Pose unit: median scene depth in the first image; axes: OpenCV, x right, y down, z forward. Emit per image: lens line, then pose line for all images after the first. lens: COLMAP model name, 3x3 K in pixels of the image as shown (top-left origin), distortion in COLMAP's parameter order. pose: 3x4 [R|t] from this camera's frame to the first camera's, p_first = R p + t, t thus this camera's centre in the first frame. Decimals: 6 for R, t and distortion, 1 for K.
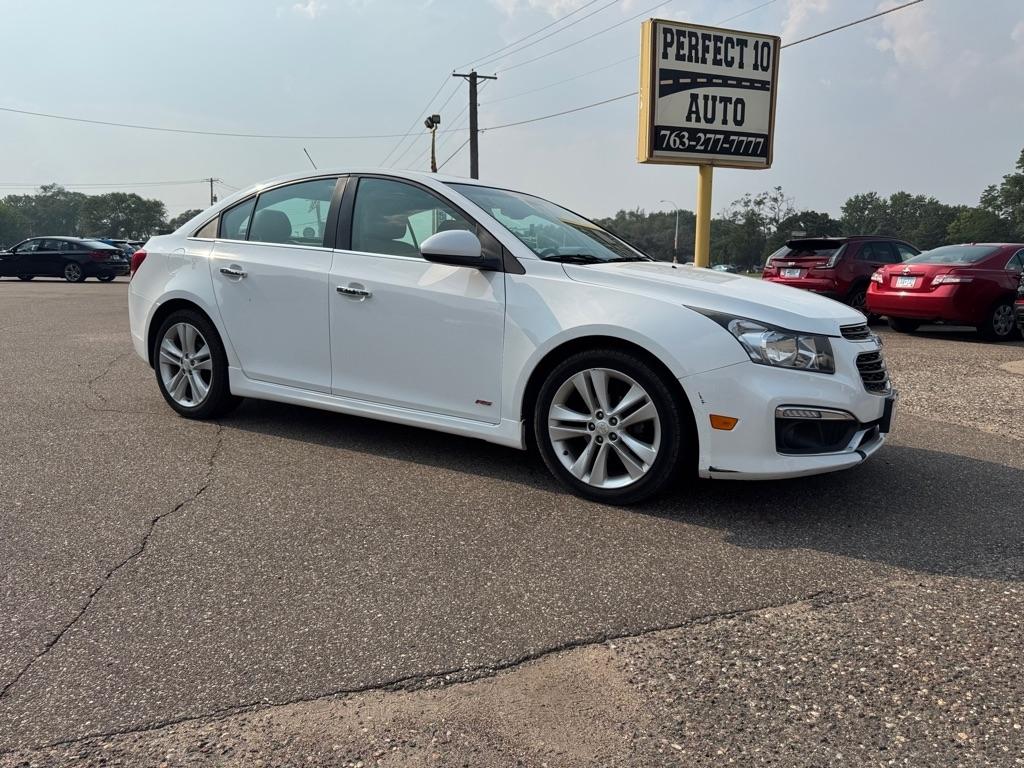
lens RADIAL K [[745.5, 0, 517.4], [0, 745.5, 377.4], [0, 0, 1]] dist [0.067491, -0.102486]
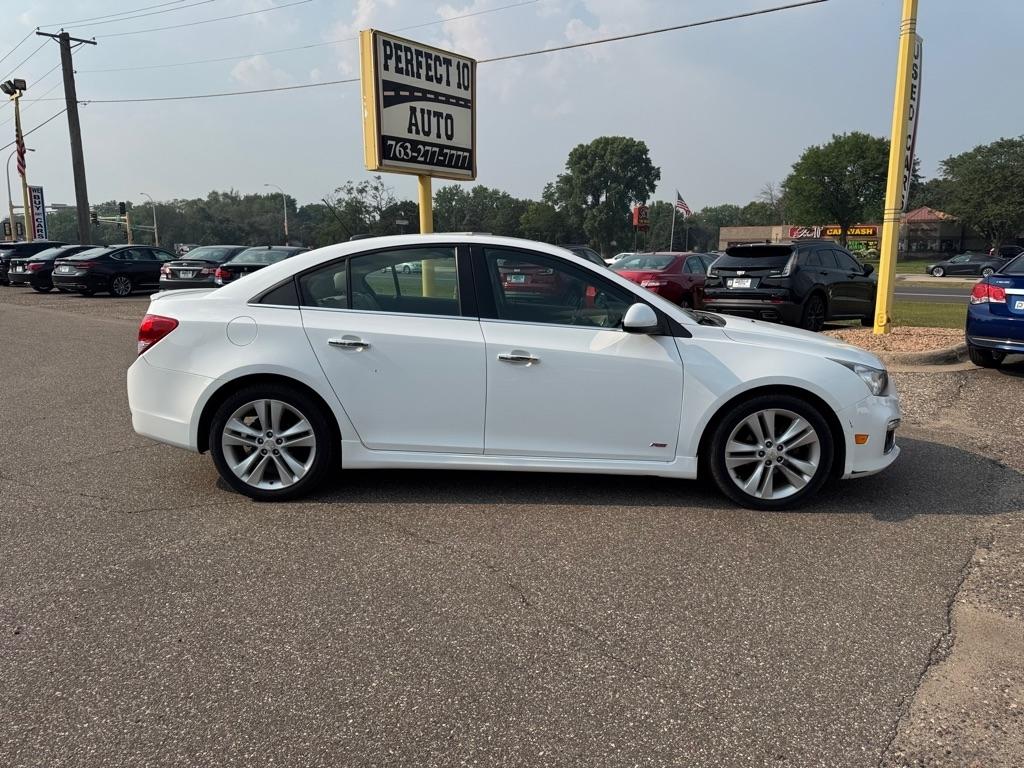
lens RADIAL K [[747.0, 0, 518.1], [0, 747.0, 384.0], [0, 0, 1]] dist [0.070298, -0.092460]
pose [[0.854299, -0.101527, 0.509771, -0.213141], [0.085034, 0.994824, 0.055626, -0.038058], [-0.512780, -0.004173, 0.858510, 0.020786]]
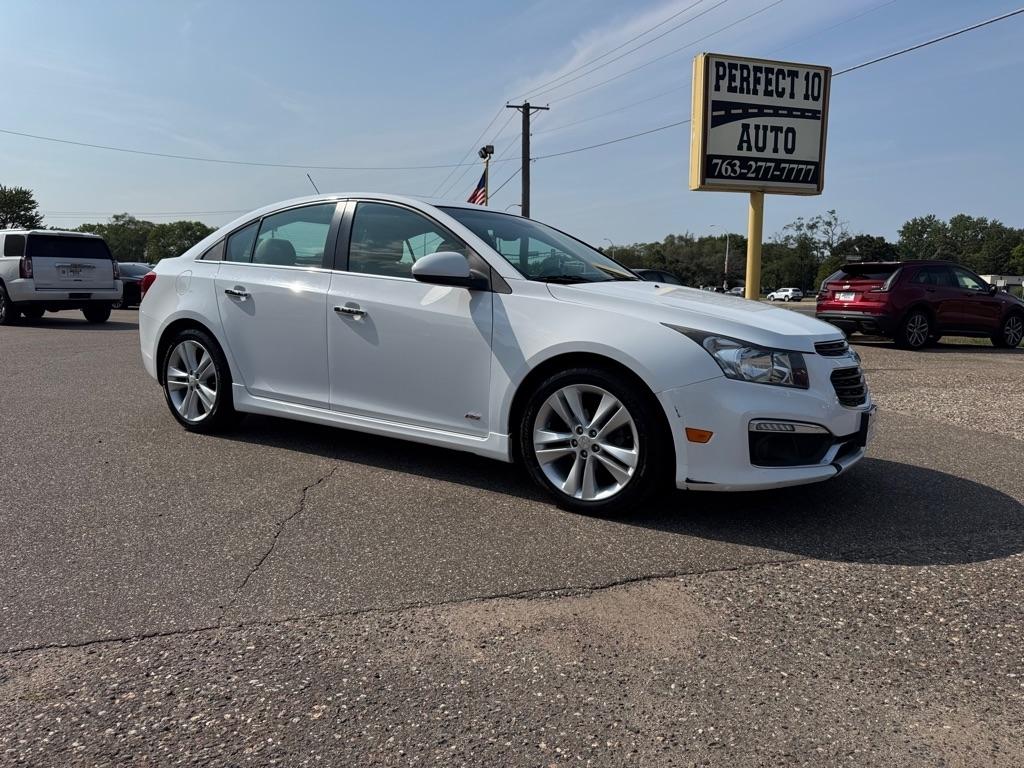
lens RADIAL K [[745.6, 0, 512.0], [0, 745.6, 384.0], [0, 0, 1]] dist [0.085688, -0.139823]
pose [[0.997643, 0.008062, -0.068147, -0.011722], [-0.009732, 0.999660, -0.024205, 0.008852], [0.067929, 0.024811, 0.997382, -0.046935]]
